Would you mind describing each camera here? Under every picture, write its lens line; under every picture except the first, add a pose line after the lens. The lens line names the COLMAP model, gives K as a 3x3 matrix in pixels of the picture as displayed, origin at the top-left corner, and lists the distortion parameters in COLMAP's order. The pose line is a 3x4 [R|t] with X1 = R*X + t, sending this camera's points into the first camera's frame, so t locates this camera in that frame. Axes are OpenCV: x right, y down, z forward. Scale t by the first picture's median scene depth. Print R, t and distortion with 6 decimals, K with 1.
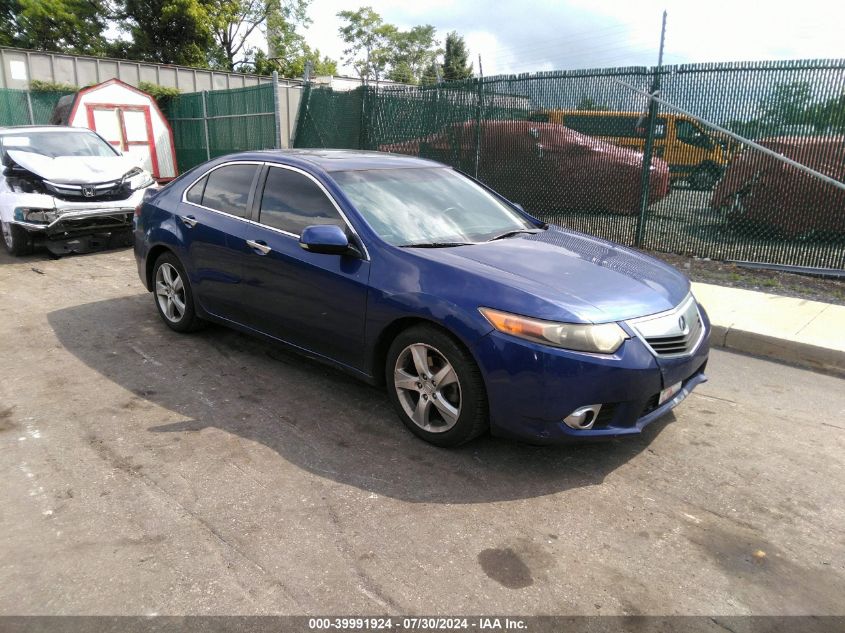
lens RADIAL K [[639.6, 0, 422.5], [0, 639.6, 316.5], [0, 0, 1]] dist [-0.003713, -0.002736]
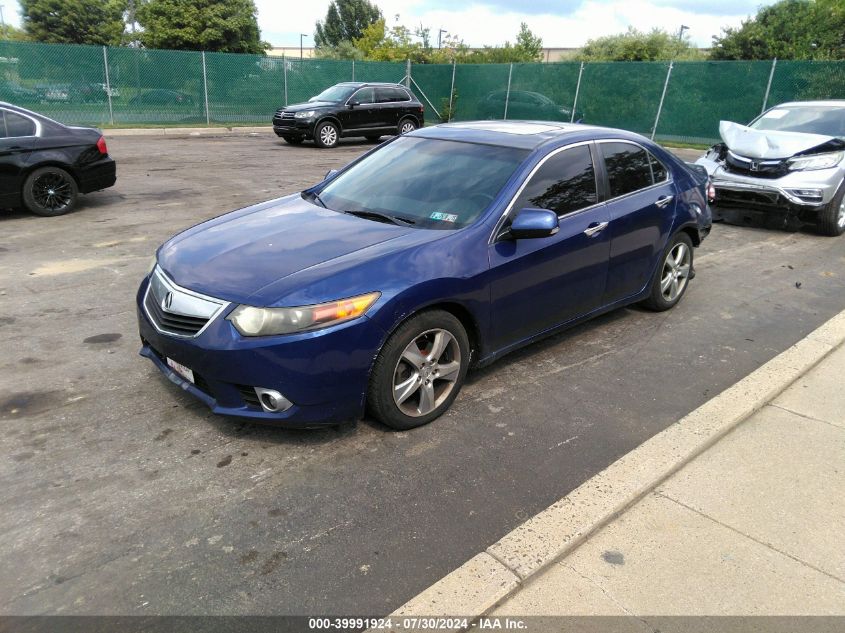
lens RADIAL K [[639.6, 0, 422.5], [0, 639.6, 316.5], [0, 0, 1]] dist [-0.003713, -0.002736]
pose [[-0.100203, 0.325966, -0.940056, 0.546798], [-0.296288, 0.892172, 0.340944, -0.173979], [0.949828, 0.312691, 0.007181, 0.580092]]
